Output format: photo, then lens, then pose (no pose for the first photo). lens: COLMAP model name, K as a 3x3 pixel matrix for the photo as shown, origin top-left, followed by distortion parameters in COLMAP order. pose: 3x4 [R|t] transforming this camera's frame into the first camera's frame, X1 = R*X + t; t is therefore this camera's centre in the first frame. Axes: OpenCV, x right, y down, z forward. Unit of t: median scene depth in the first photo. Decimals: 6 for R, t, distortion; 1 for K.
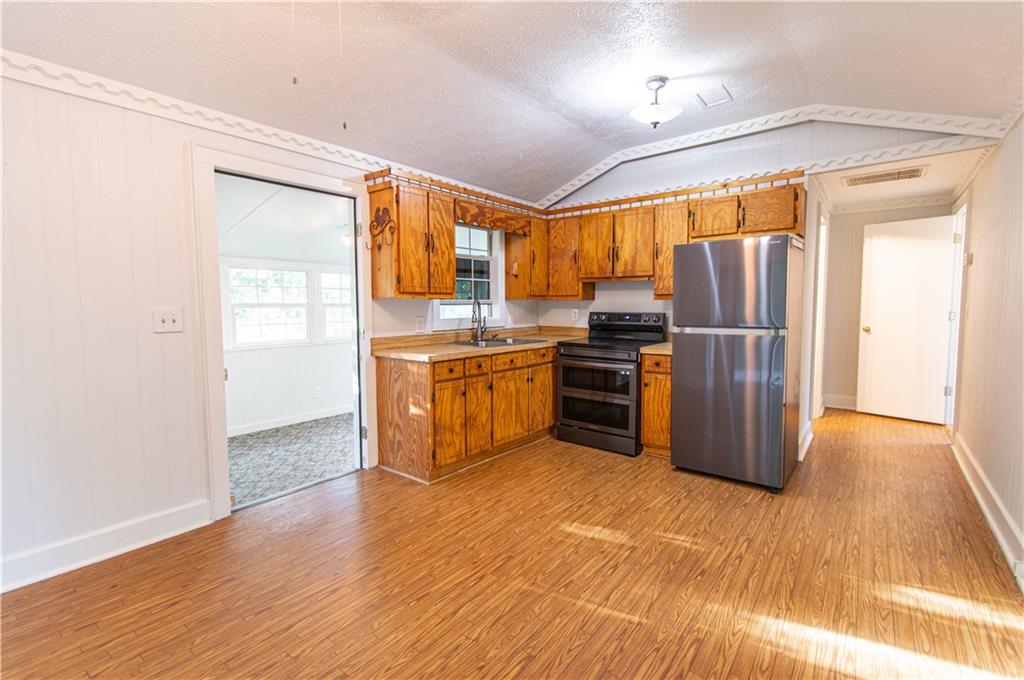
lens RADIAL K [[467.1, 0, 522.7], [0, 467.1, 333.2], [0, 0, 1]] dist [0.002988, -0.000027]
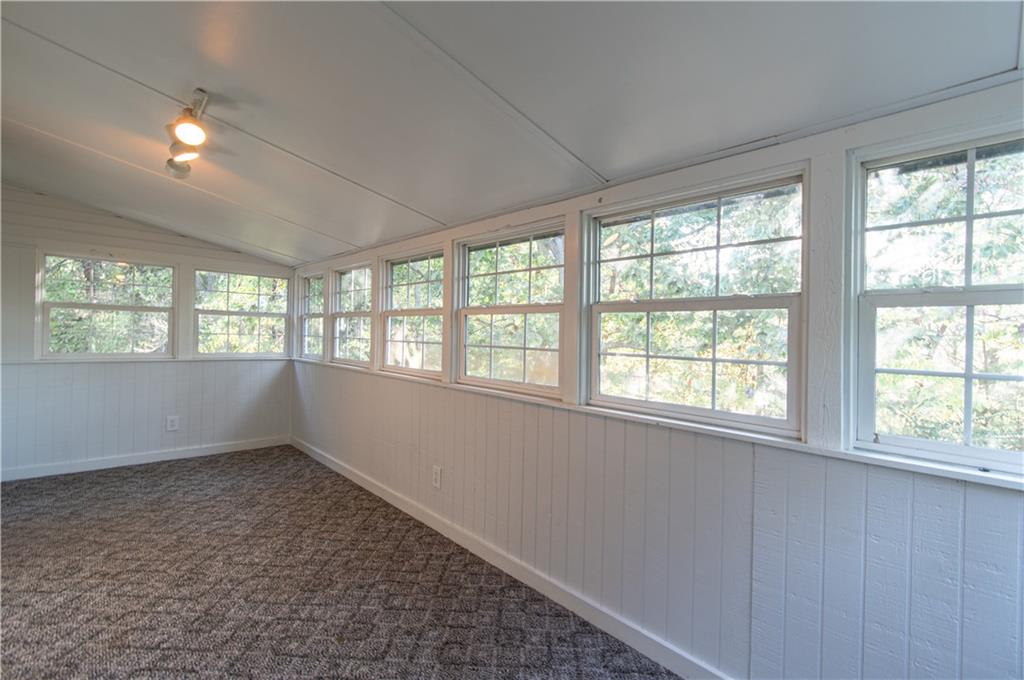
lens RADIAL K [[467.1, 0, 522.7], [0, 467.1, 333.2], [0, 0, 1]] dist [0.002988, -0.000027]
pose [[-0.166127, 0.004145, -0.986096, 0.066531], [-0.079108, 0.996712, 0.017517, -0.065997], [0.982926, 0.080918, -0.165252, 1.699785]]
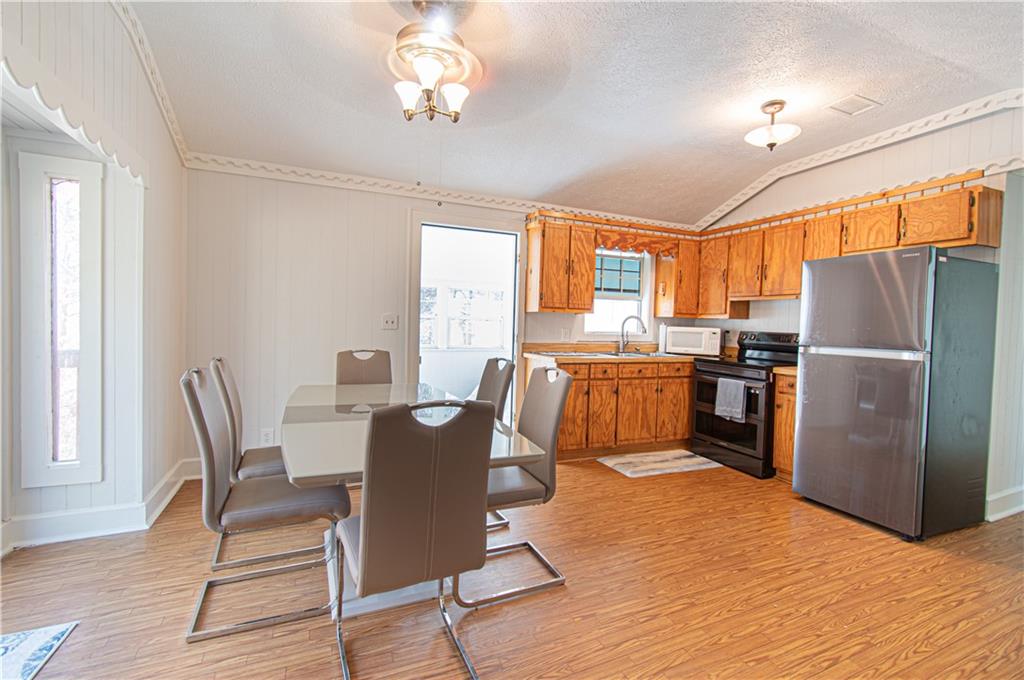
lens RADIAL K [[465.0, 0, 510.1], [0, 465.0, 338.3], [0, 0, 1]] dist [0.000651, -0.000275]
pose [[0.877784, 0.044678, -0.476969, 0.222895], [-0.061168, 0.997945, -0.019092, 0.021794], [0.475136, 0.045934, 0.878713, -0.115754]]
